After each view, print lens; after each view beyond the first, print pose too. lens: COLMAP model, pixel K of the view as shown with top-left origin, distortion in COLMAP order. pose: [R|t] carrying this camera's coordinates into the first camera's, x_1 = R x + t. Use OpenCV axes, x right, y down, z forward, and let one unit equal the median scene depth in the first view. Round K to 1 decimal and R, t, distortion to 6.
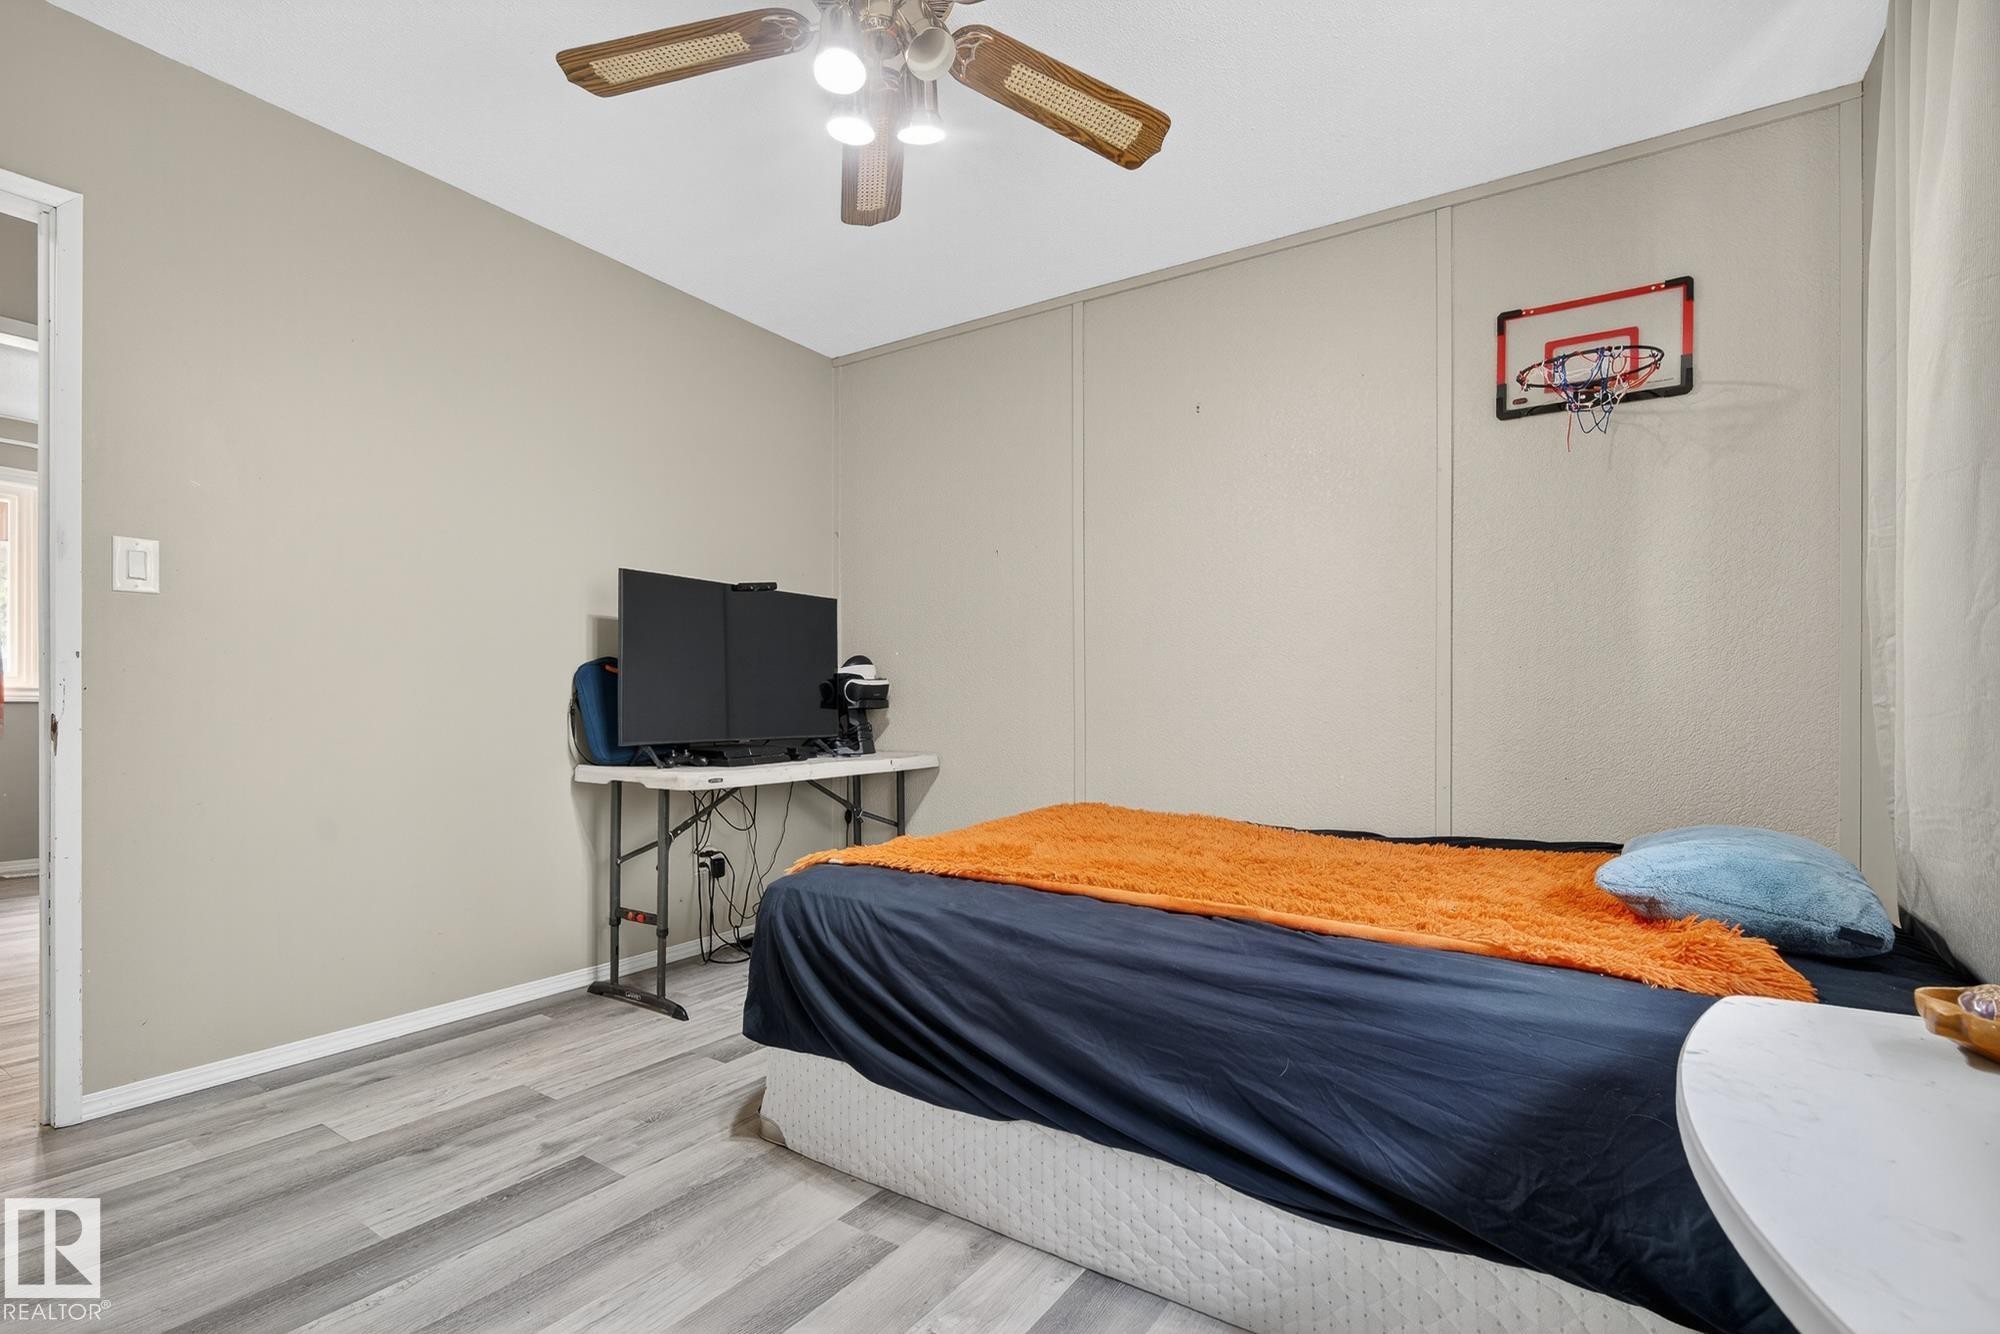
lens RADIAL K [[879.9, 0, 982.9], [0, 879.9, 706.9], [0, 0, 1]] dist [-0.008721, 0.000927]
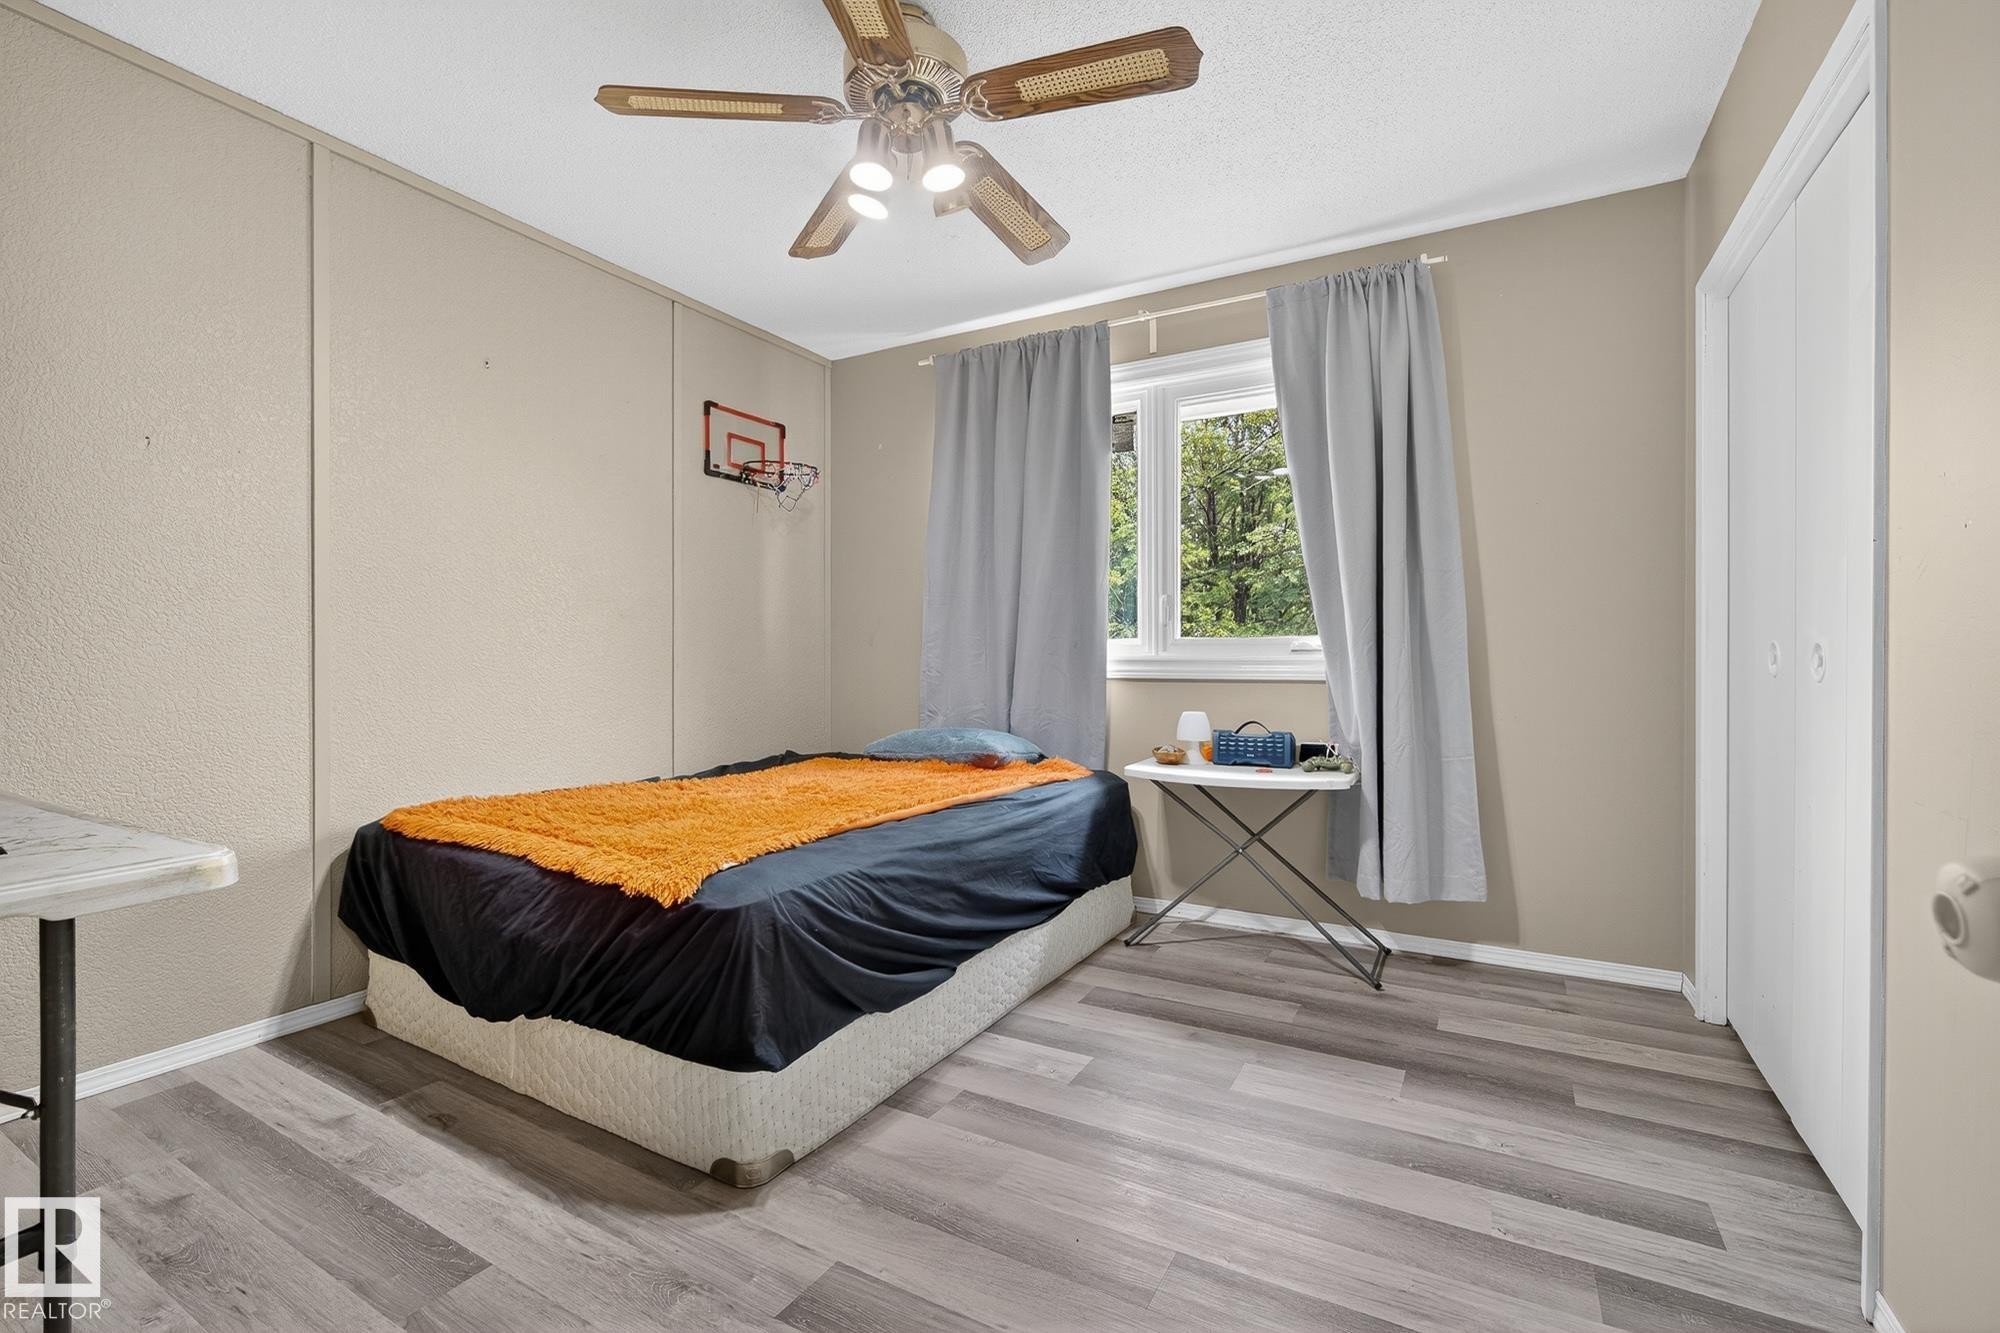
lens RADIAL K [[879.9, 0, 995.1], [0, 879.9, 656.8], [0, 0, 1]] dist [-0.008721, 0.000927]
pose [[-0.054297, -0.004789, 0.998513, -1.294628], [0.006909, 0.999963, 0.005172, -0.052218], [-0.998501, 0.007180, -0.054262, 0.915097]]
